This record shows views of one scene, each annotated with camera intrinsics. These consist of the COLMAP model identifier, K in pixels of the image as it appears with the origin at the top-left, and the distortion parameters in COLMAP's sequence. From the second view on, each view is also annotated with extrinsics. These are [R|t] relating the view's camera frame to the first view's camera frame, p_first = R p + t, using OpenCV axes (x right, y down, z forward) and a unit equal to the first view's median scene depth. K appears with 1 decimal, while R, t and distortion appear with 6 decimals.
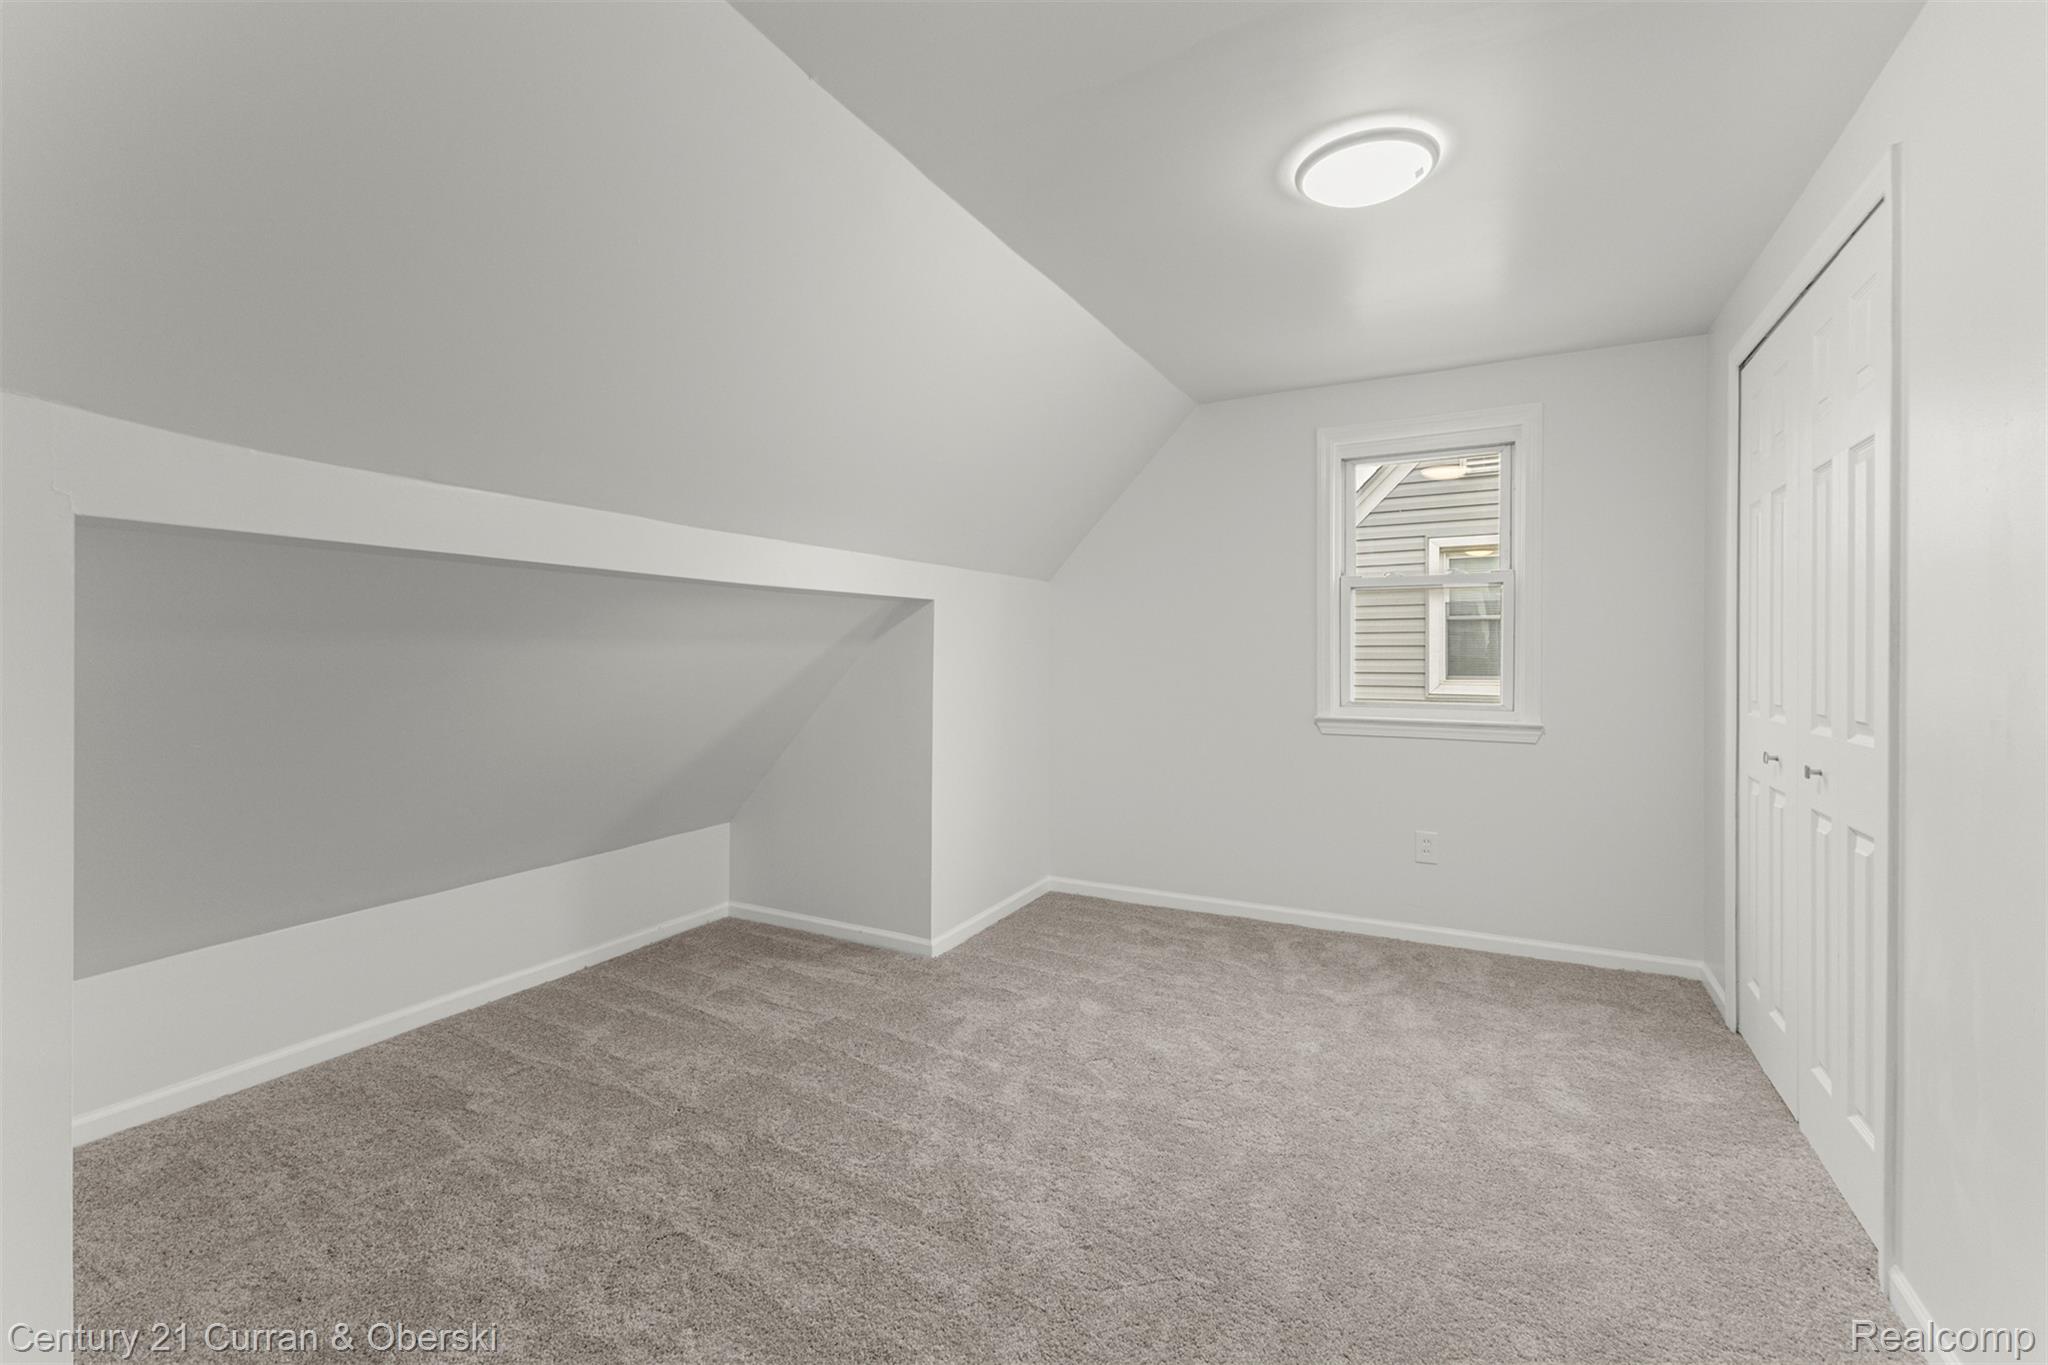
lens RADIAL K [[886.8, 0, 1028.5], [0, 886.8, 667.5], [0, 0, 1]] dist [0.012534, -0.003568]
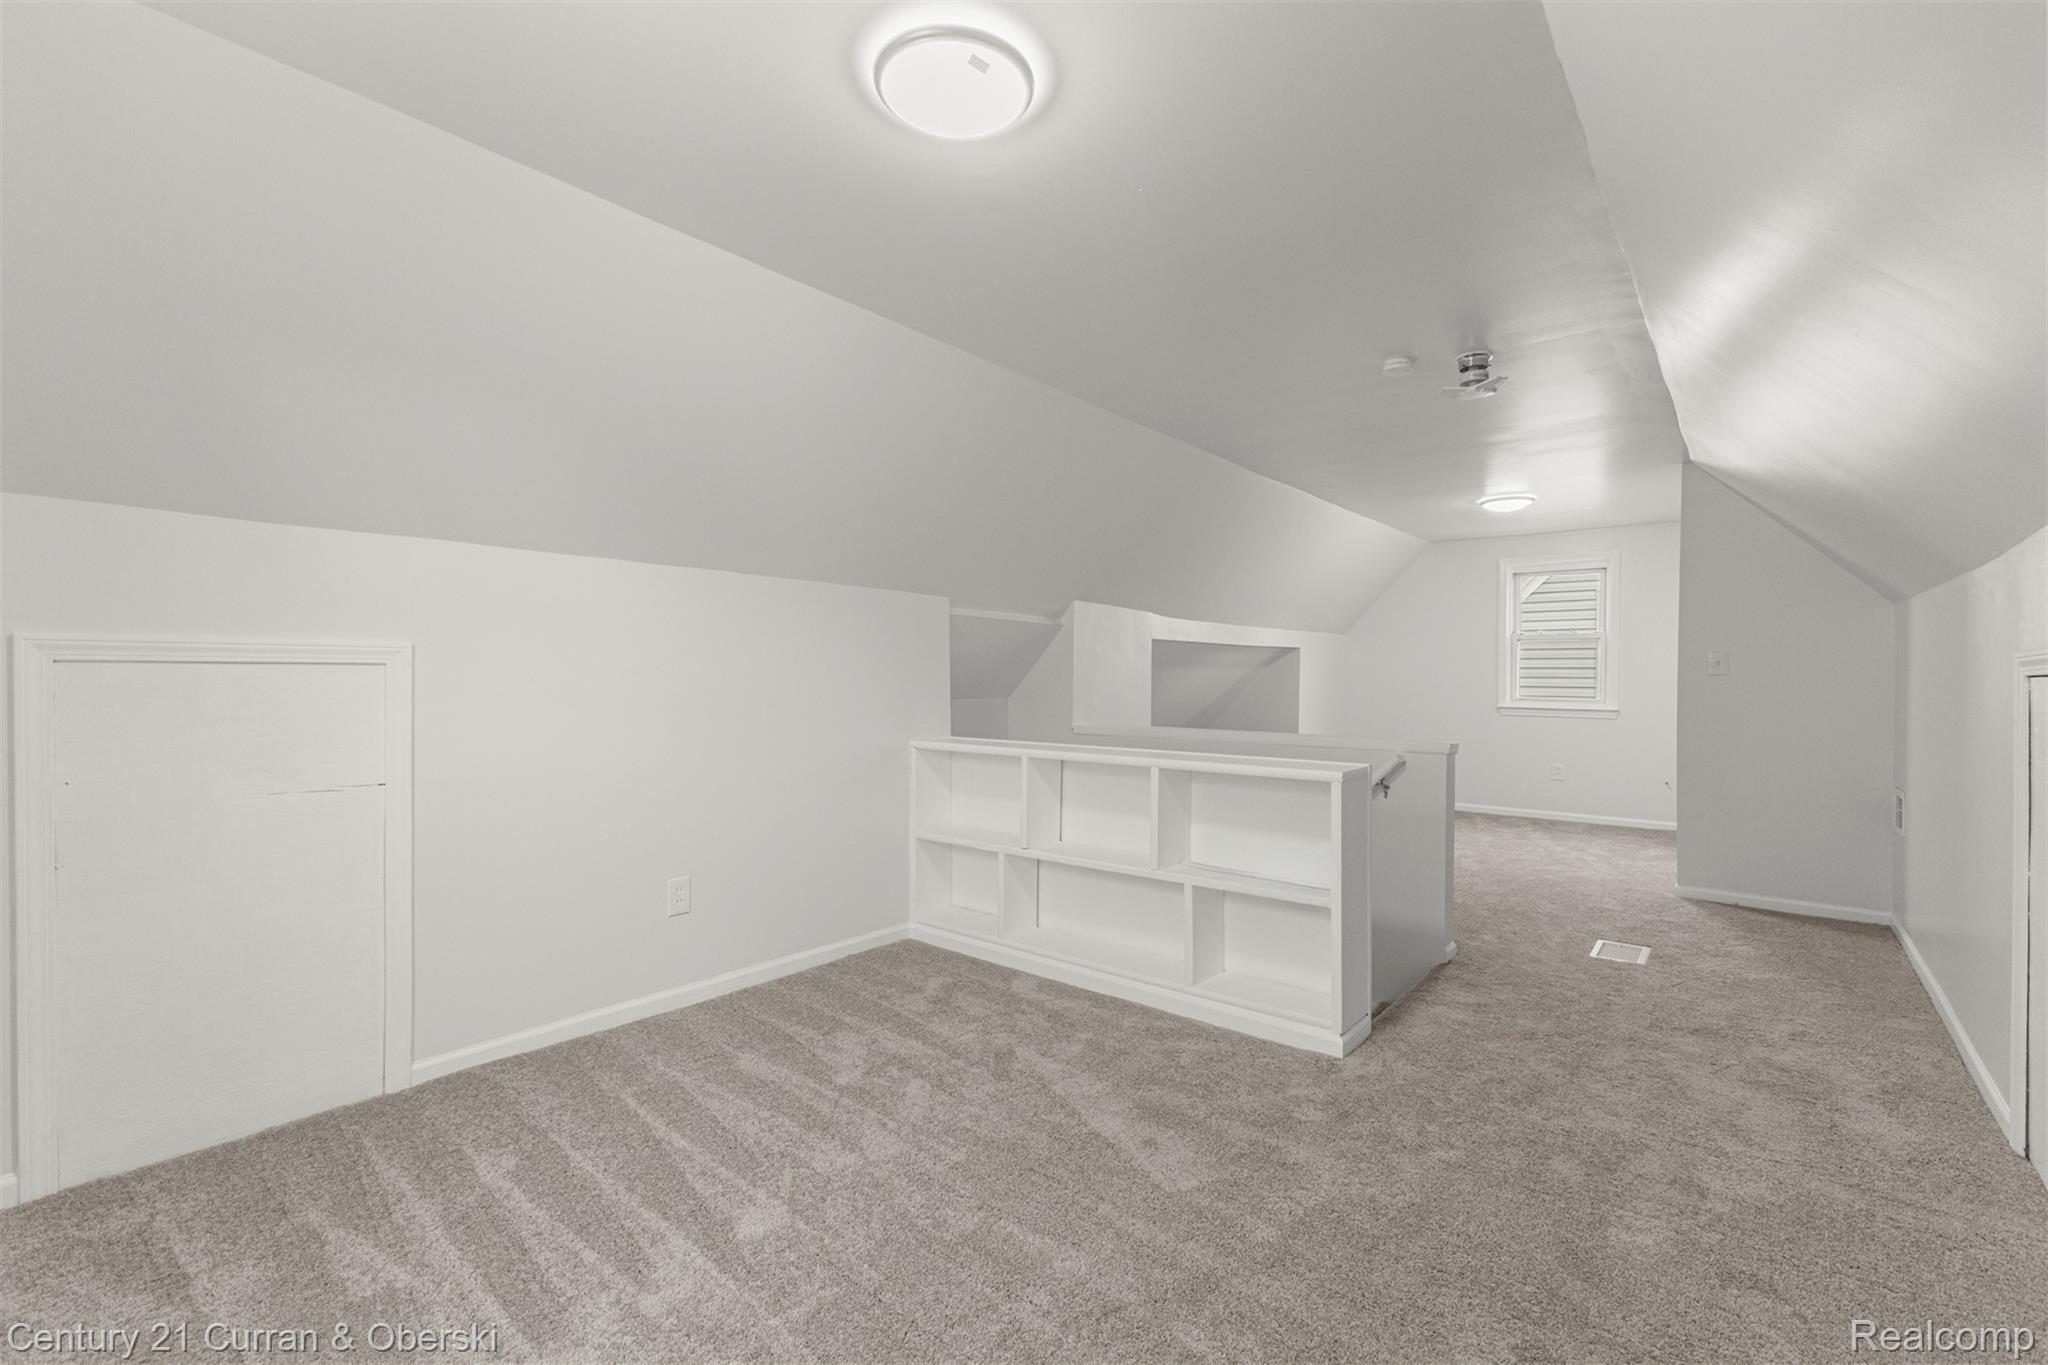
lens RADIAL K [[886.8, 0, 1022.6], [0, 886.8, 684.9], [0, 0, 1]] dist [0.012534, -0.003568]
pose [[0.977810, 0.008948, -0.209302, -0.288328], [-0.008494, 0.999959, 0.003072, 0.012615], [0.209321, -0.001226, 0.977846, -1.131963]]
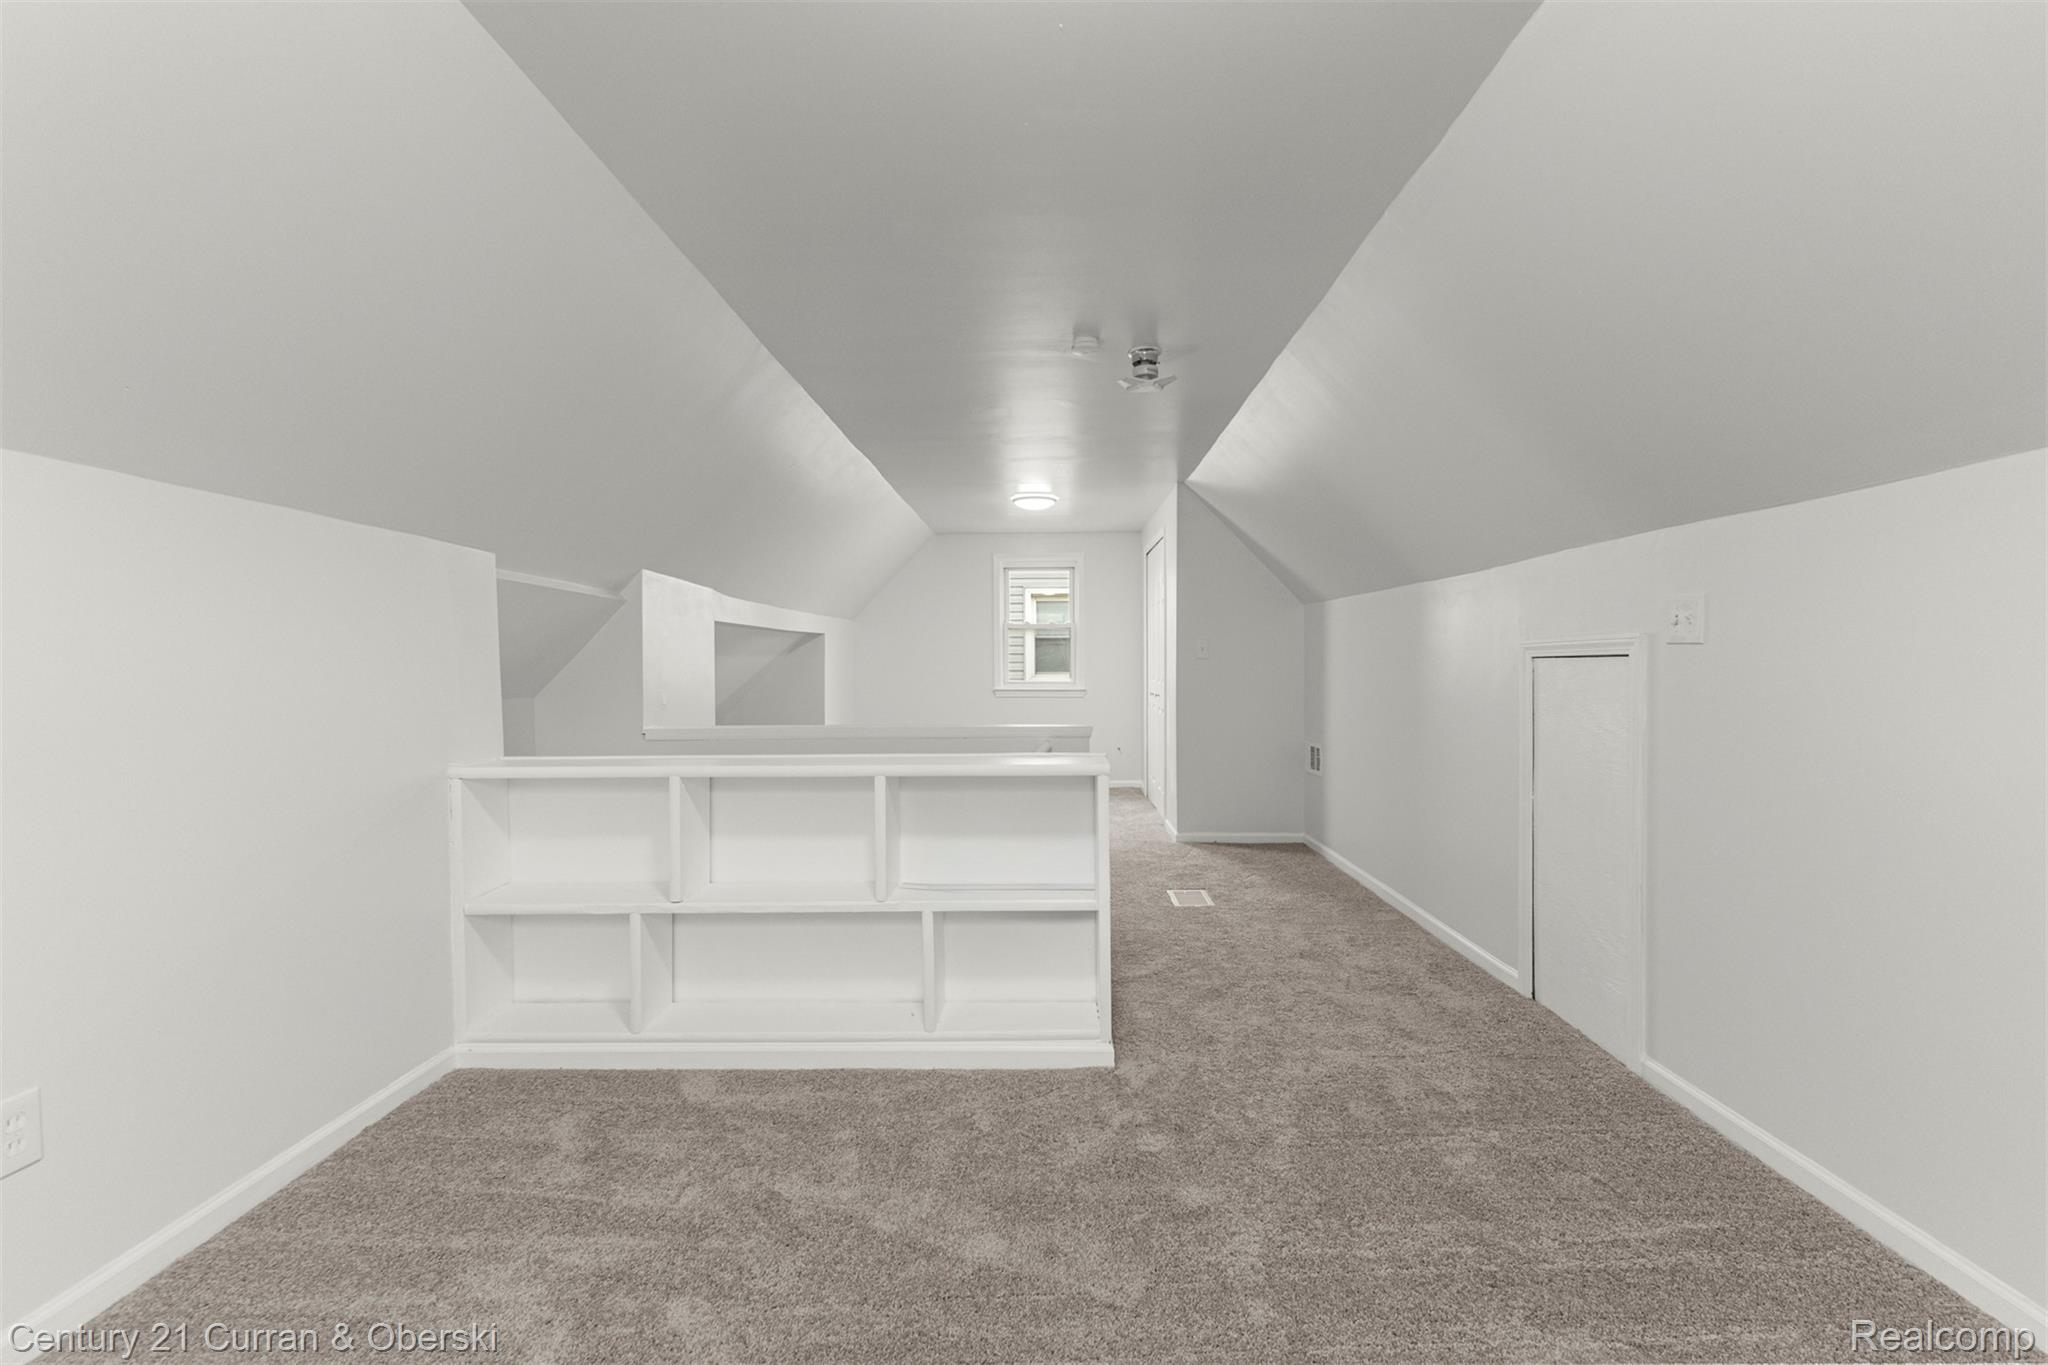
lens RADIAL K [[886.8, 0, 1032.6], [0, 886.8, 685.3], [0, 0, 1]] dist [0.012534, -0.003568]
pose [[0.894143, -0.015455, 0.447515, -0.546458], [0.008654, 0.999814, 0.017237, 0.010816], [-0.447699, -0.011539, 0.894110, -0.945838]]
